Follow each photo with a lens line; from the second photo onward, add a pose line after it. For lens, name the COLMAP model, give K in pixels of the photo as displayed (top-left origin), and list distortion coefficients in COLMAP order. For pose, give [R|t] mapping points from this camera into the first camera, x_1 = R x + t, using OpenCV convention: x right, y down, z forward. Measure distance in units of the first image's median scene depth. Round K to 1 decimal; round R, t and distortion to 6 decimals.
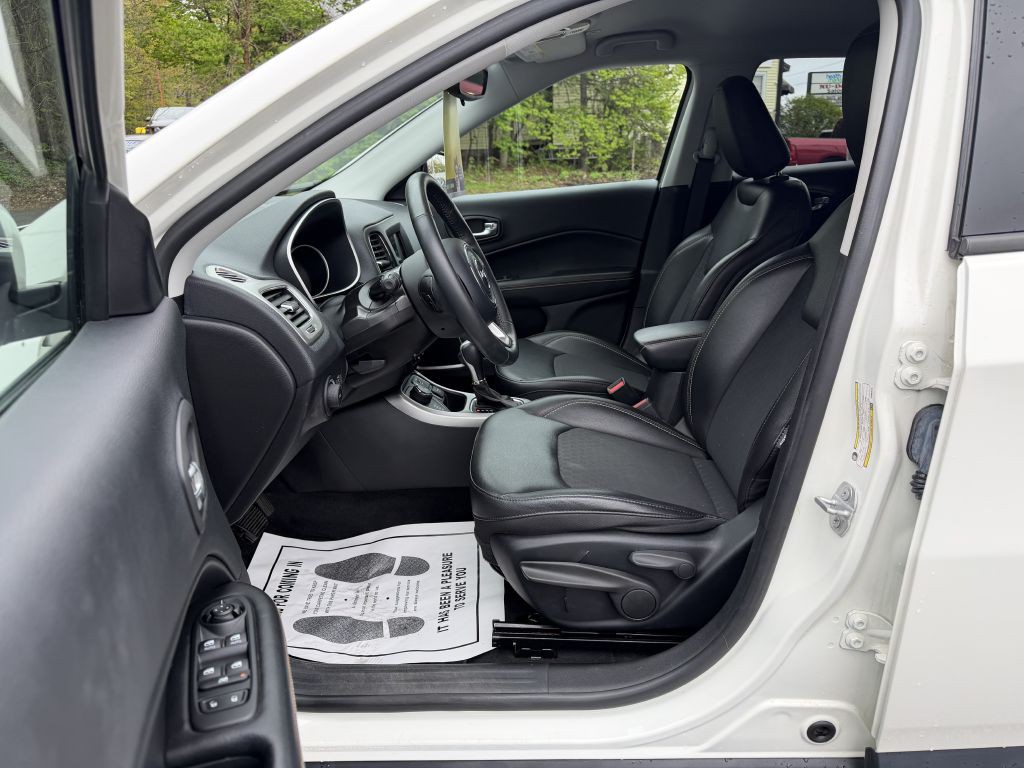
lens RADIAL K [[748.8, 0, 509.0], [0, 748.8, 388.9], [0, 0, 1]] dist [0.002740, -0.010549]
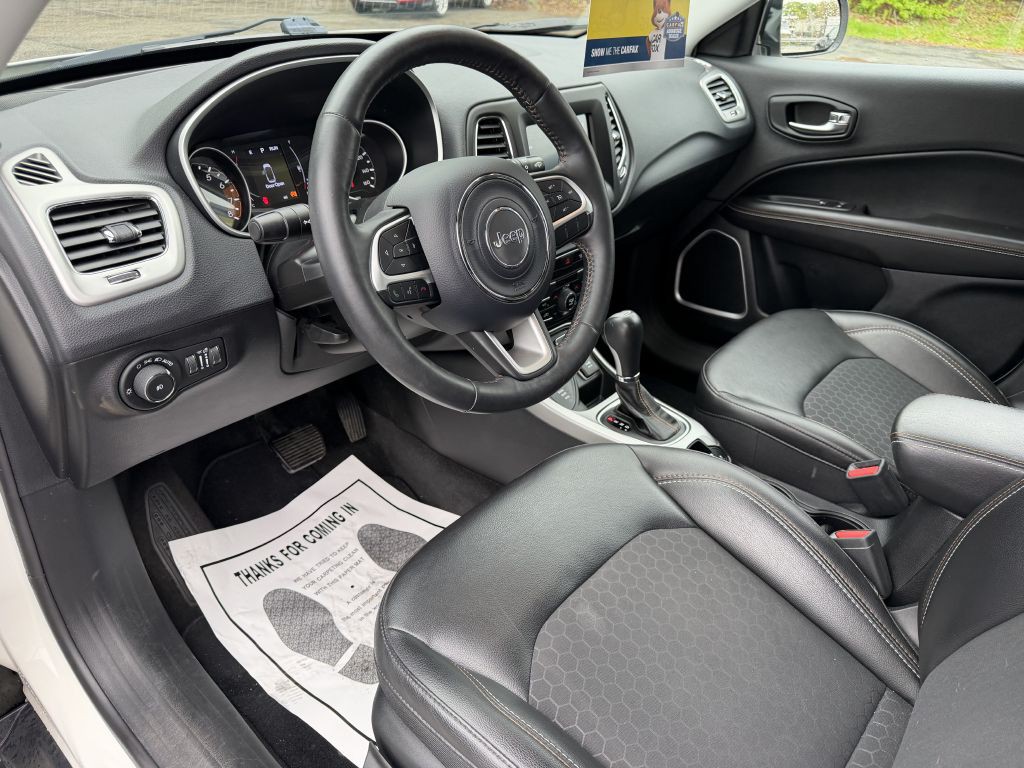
lens RADIAL K [[748.8, 0, 513.1], [0, 748.8, 385.9], [0, 0, 1]] dist [0.002740, -0.010549]
pose [[0.772671, 0.364615, -0.519650, 0.230430], [-0.245556, 0.926542, 0.284994, -0.169608], [0.585390, -0.092604, 0.805446, 0.452748]]
